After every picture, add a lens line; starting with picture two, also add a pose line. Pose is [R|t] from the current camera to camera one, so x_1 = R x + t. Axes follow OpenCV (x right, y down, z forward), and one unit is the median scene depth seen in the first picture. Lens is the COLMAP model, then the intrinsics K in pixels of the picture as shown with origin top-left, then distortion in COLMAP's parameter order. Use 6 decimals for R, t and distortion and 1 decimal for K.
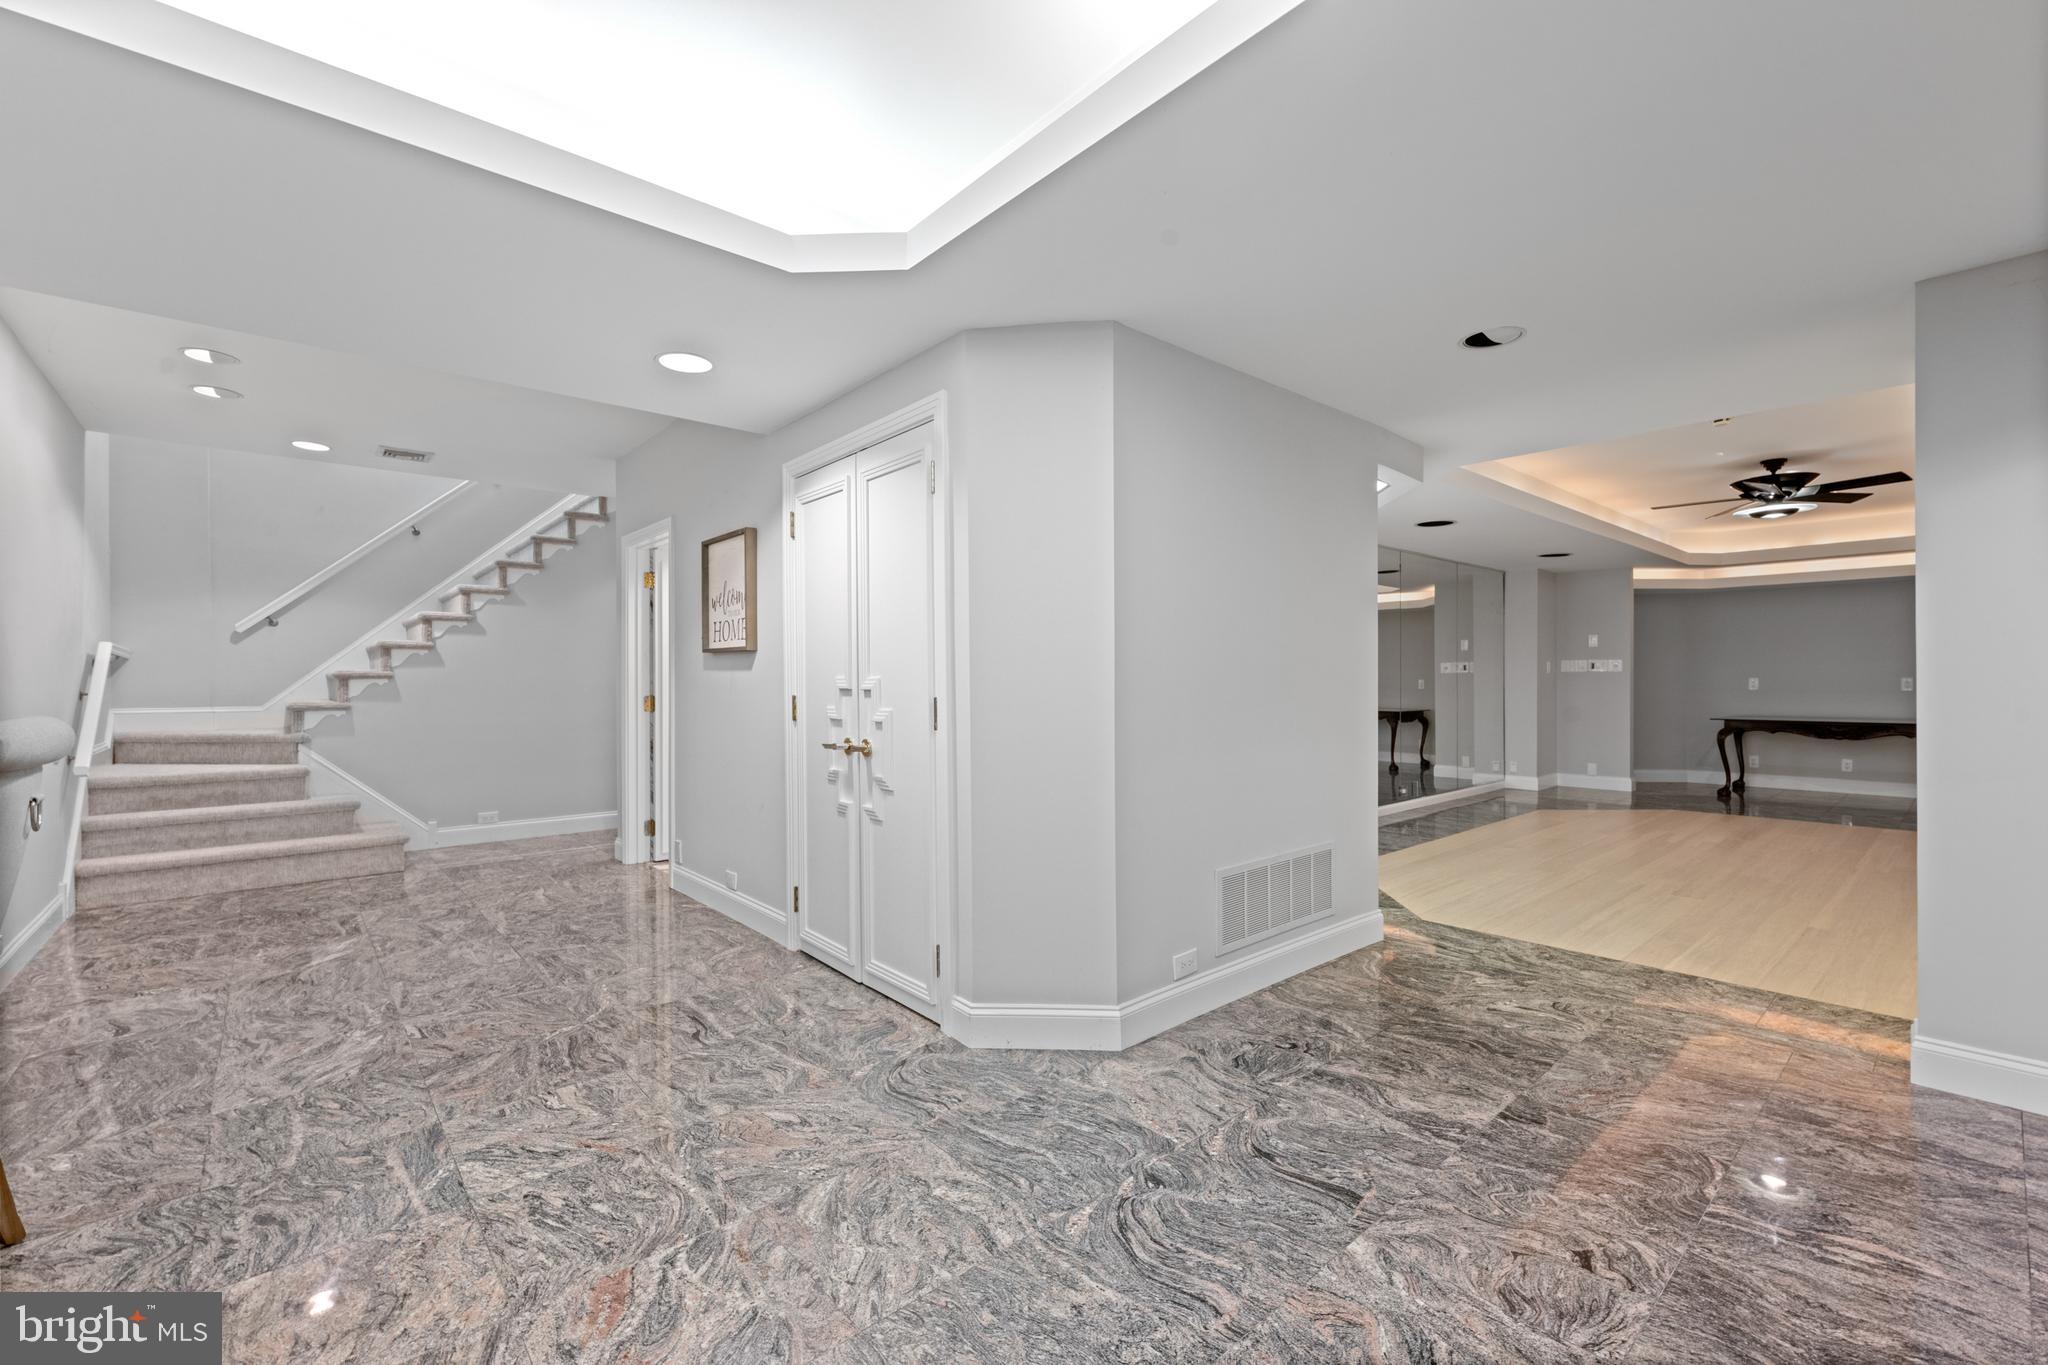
lens RADIAL K [[850.6, 0, 1026.2], [0, 850.6, 677.9], [0, 0, 1]] dist [0.001112, 0.000041]
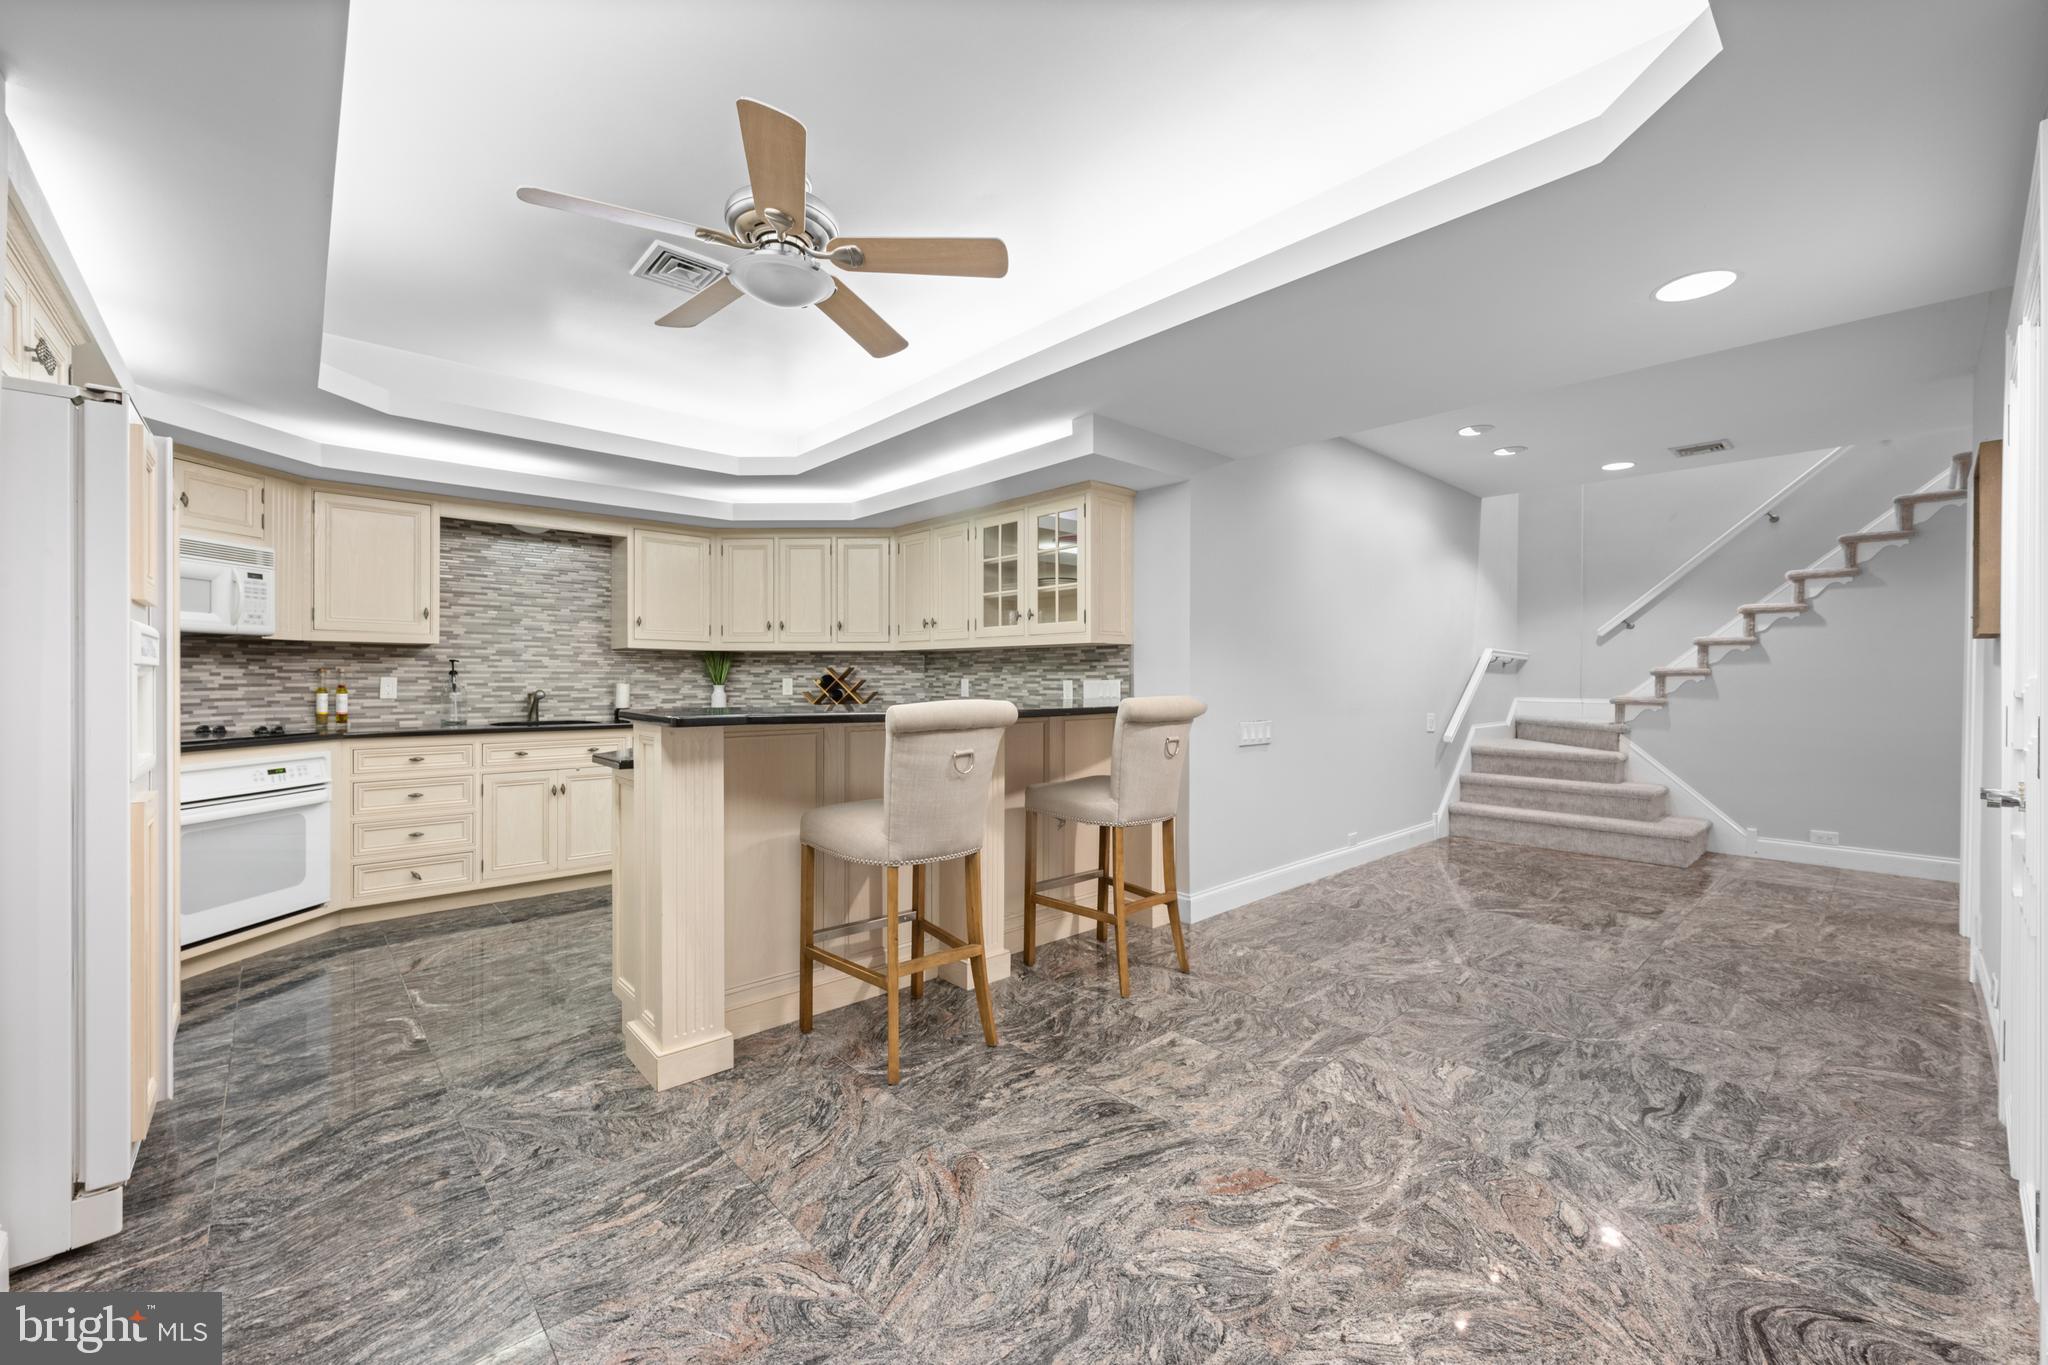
lens RADIAL K [[815.7, 0, 1025.9], [0, 815.7, 681.4], [0, 0, 1]] dist [0.002882, -0.000017]
pose [[0.024400, 0.010363, -0.999649, 0.231407], [-0.000442, 0.999946, 0.010356, -0.002501], [0.999702, 0.000189, 0.024404, 0.223371]]
